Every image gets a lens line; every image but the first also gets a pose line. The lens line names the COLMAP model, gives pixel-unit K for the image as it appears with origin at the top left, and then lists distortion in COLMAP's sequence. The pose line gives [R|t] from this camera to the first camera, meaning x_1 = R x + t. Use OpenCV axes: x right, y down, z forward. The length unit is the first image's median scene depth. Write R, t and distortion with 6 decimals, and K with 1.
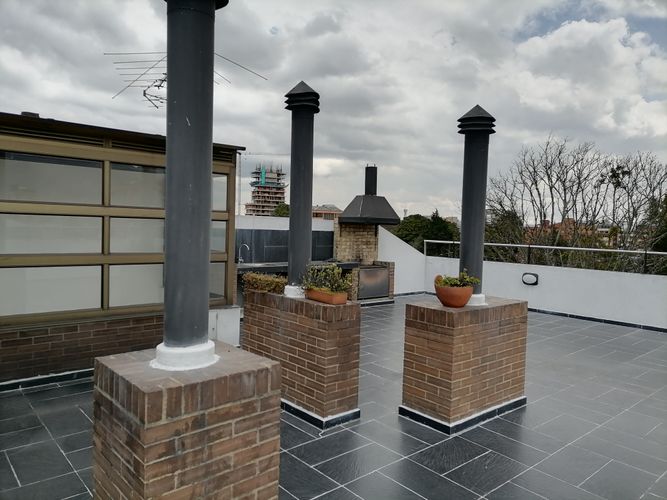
lens RADIAL K [[497.7, 0, 333.5], [0, 497.7, 246.5], [0, 0, 1]] dist [0.005978, -0.014865]
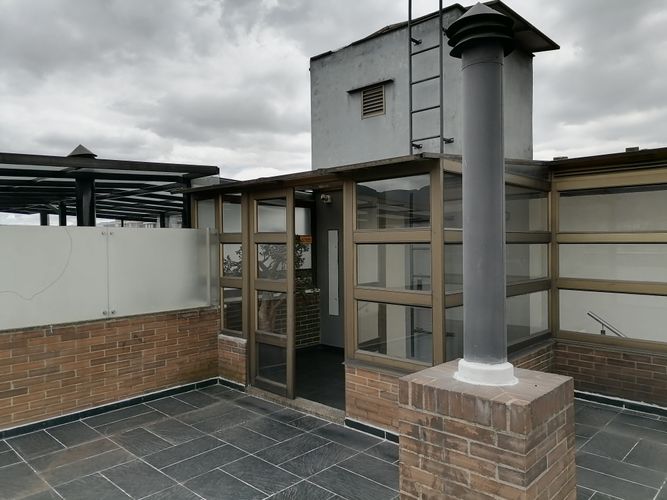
lens RADIAL K [[497.7, 0, 333.4], [0, 497.7, 251.4], [0, 0, 1]] dist [0.005978, -0.014865]
pose [[0.083655, -0.006026, -0.996477, 0.784607], [-0.043415, 0.999010, -0.009686, -0.020256], [0.995549, 0.044073, 0.083311, 0.592044]]
